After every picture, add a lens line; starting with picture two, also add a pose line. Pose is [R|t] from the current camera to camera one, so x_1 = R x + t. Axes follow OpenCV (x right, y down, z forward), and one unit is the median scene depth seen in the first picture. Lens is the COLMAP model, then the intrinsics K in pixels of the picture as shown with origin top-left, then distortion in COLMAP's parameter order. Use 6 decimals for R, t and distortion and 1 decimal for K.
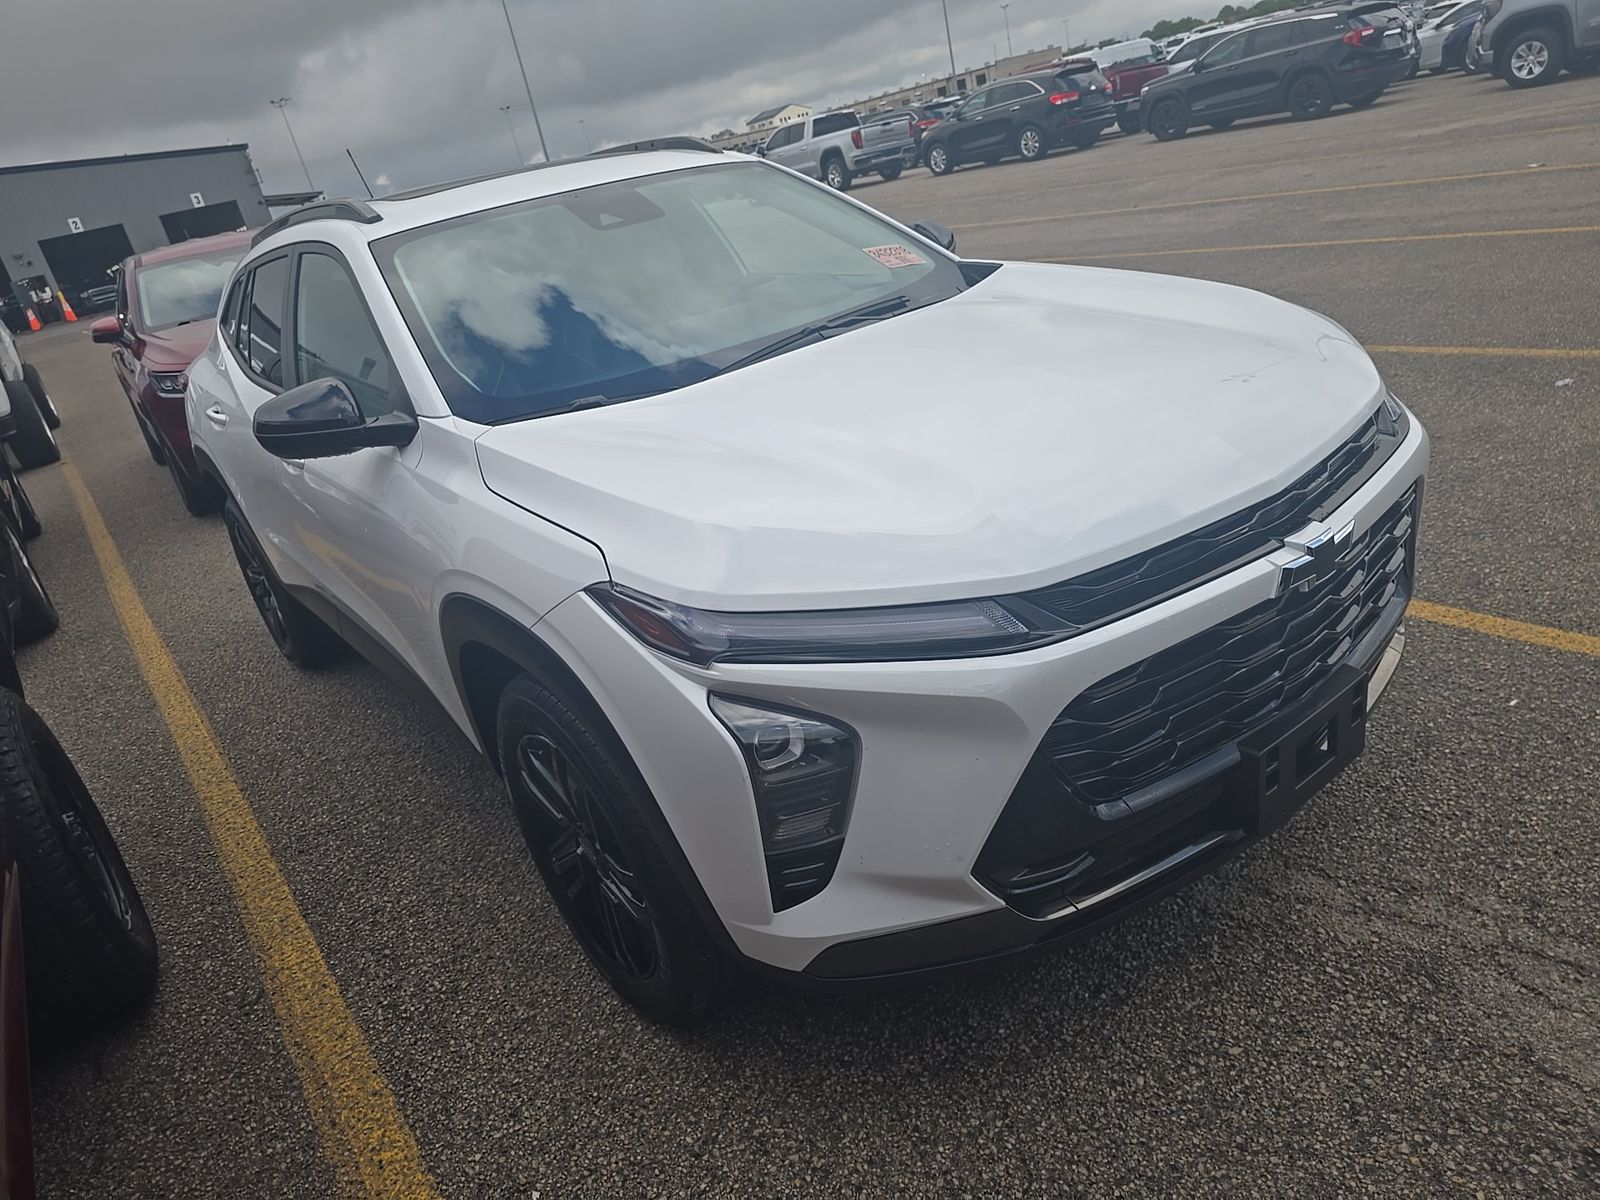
lens RADIAL K [[1081.5, 0, 800.0], [0, 1081.5, 600.0], [0, 0, 1]] dist [0.047548, -0.053255]
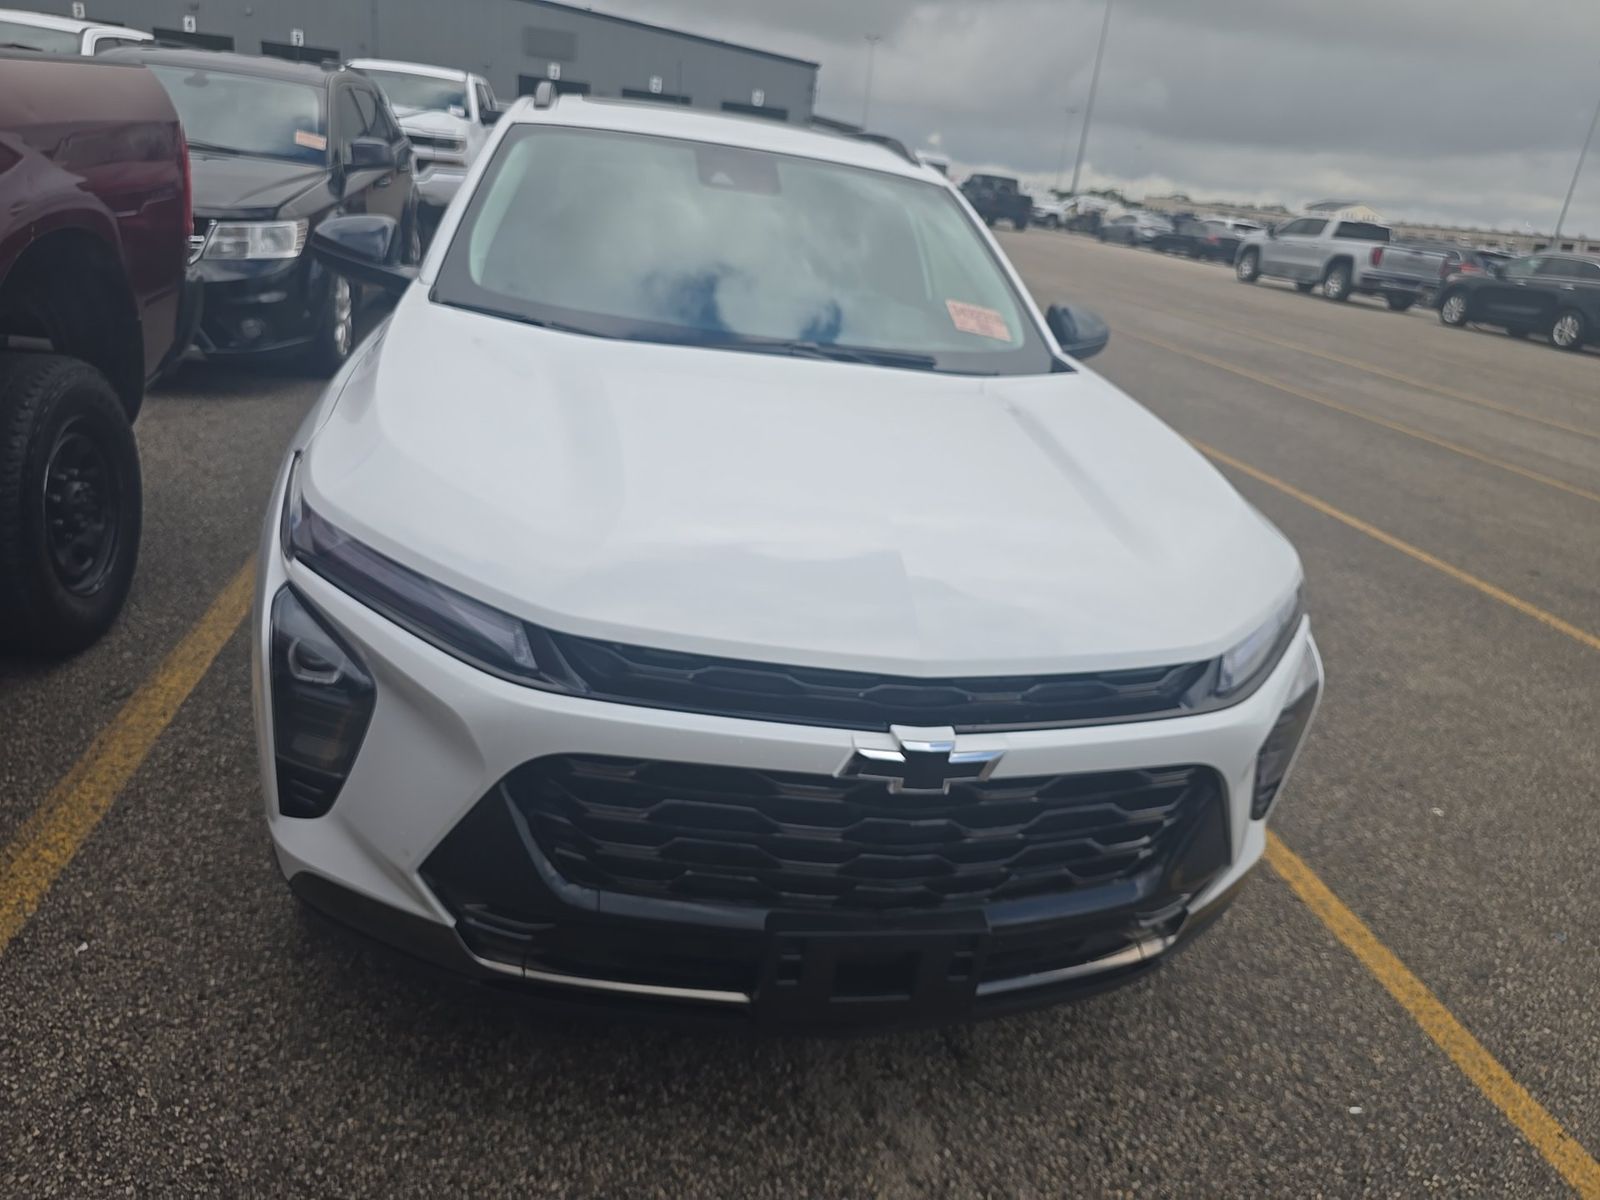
lens RADIAL K [[1093.3, 0, 776.5], [0, 1093.3, 597.8], [0, 0, 1]] dist [0.031108, -0.035390]
pose [[0.848398, 0.442482, -0.290570, 0.438300], [-0.444366, 0.893603, 0.063340, -0.122749], [0.287681, 0.075382, 0.954755, 0.107760]]
